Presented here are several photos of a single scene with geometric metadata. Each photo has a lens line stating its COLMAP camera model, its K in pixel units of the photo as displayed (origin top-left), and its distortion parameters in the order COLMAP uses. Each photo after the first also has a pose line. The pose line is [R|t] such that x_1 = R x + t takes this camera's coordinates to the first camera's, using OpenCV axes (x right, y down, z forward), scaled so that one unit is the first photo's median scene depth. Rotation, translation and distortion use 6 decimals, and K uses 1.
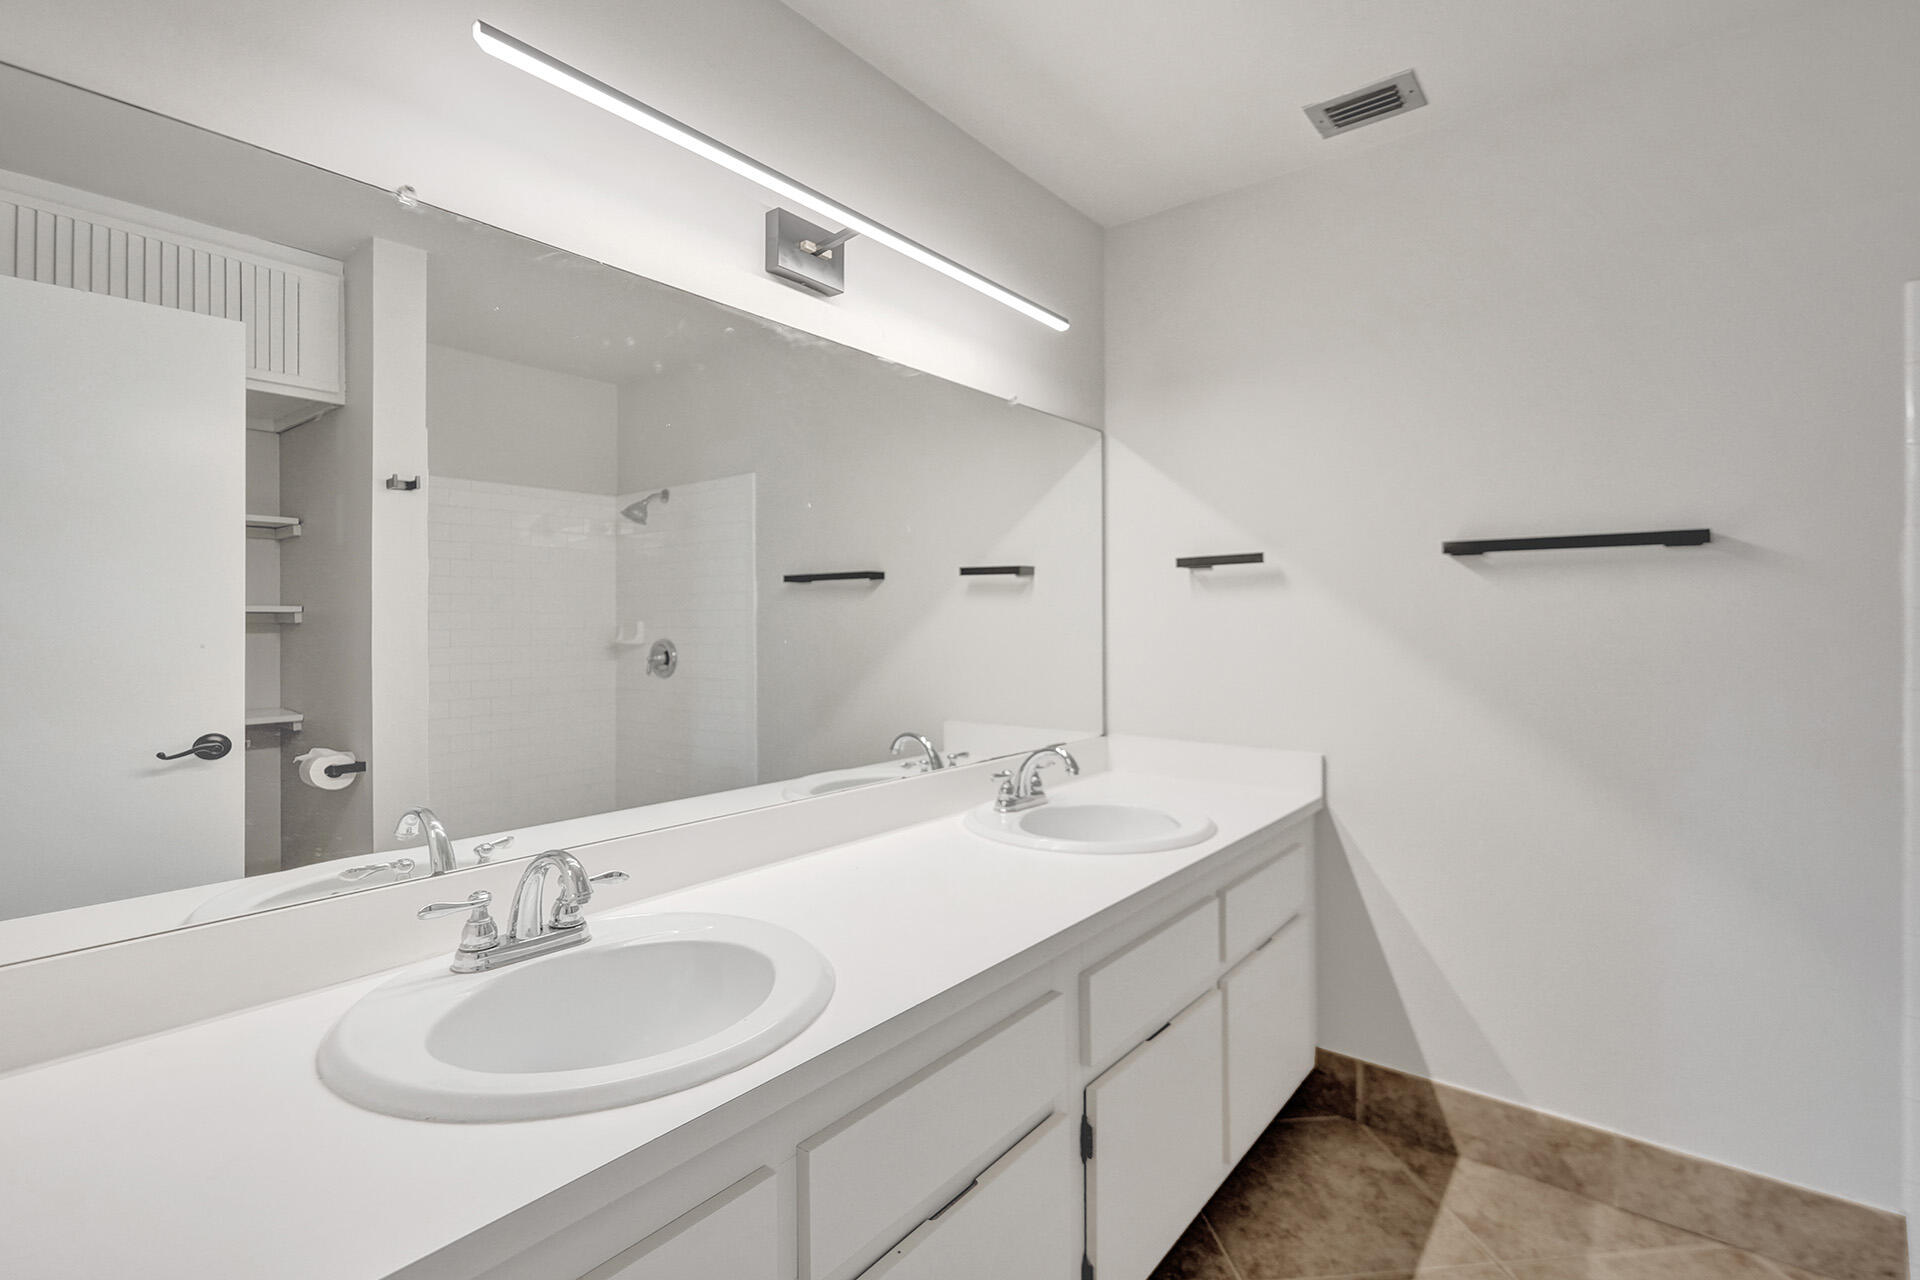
lens RADIAL K [[882.1, 0, 963.3], [0, 882.1, 636.1], [0, 0, 1]] dist [0.000978, 0.000377]
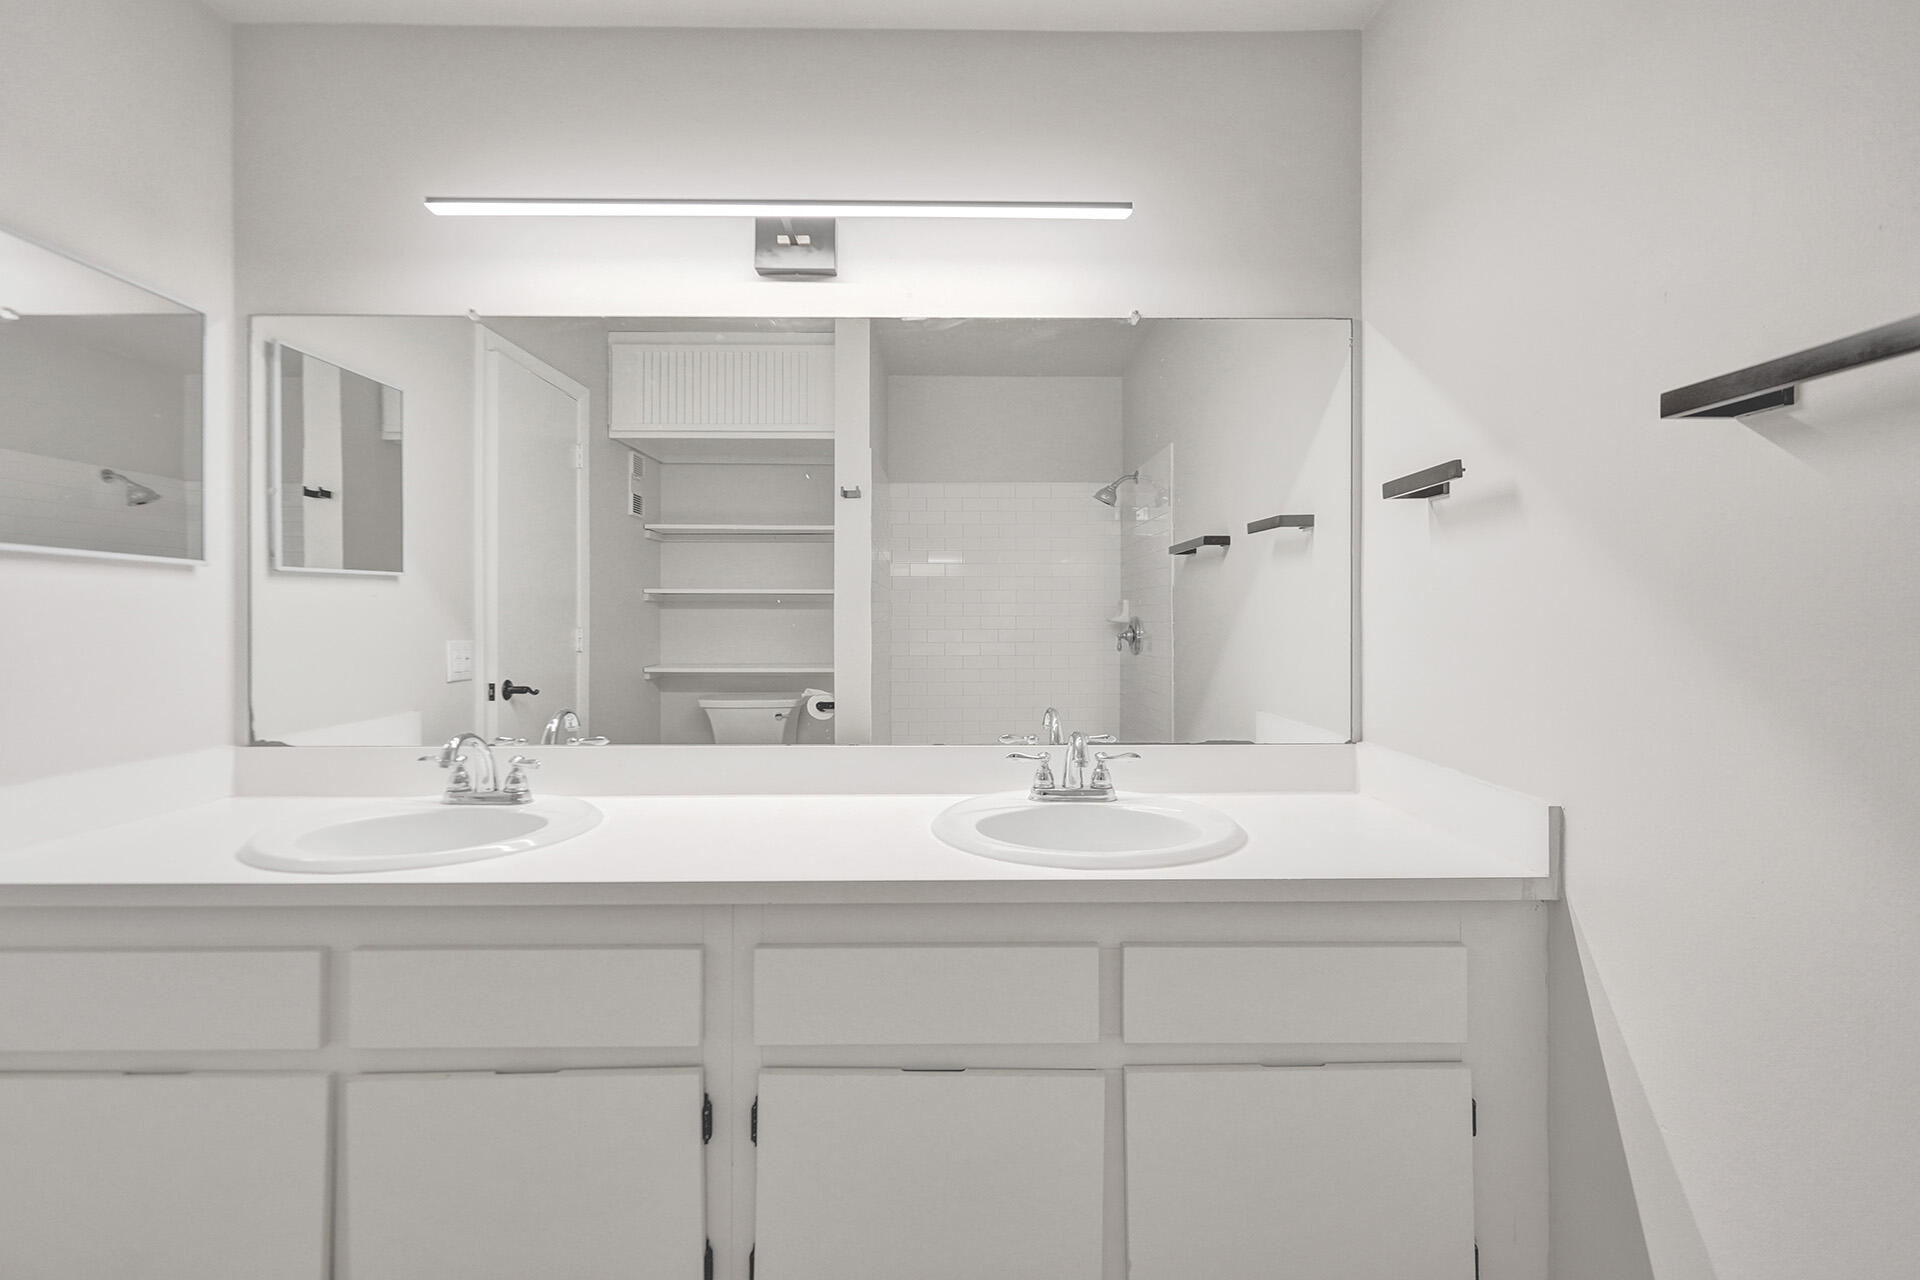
lens RADIAL K [[882.1, 0, 963.3], [0, 882.1, 636.1], [0, 0, 1]] dist [0.000978, 0.000377]
pose [[0.640945, 0.018735, -0.767358, 0.584798], [-0.008896, 0.999816, 0.016980, 0.019685], [0.767535, -0.004057, 0.640994, 0.335840]]
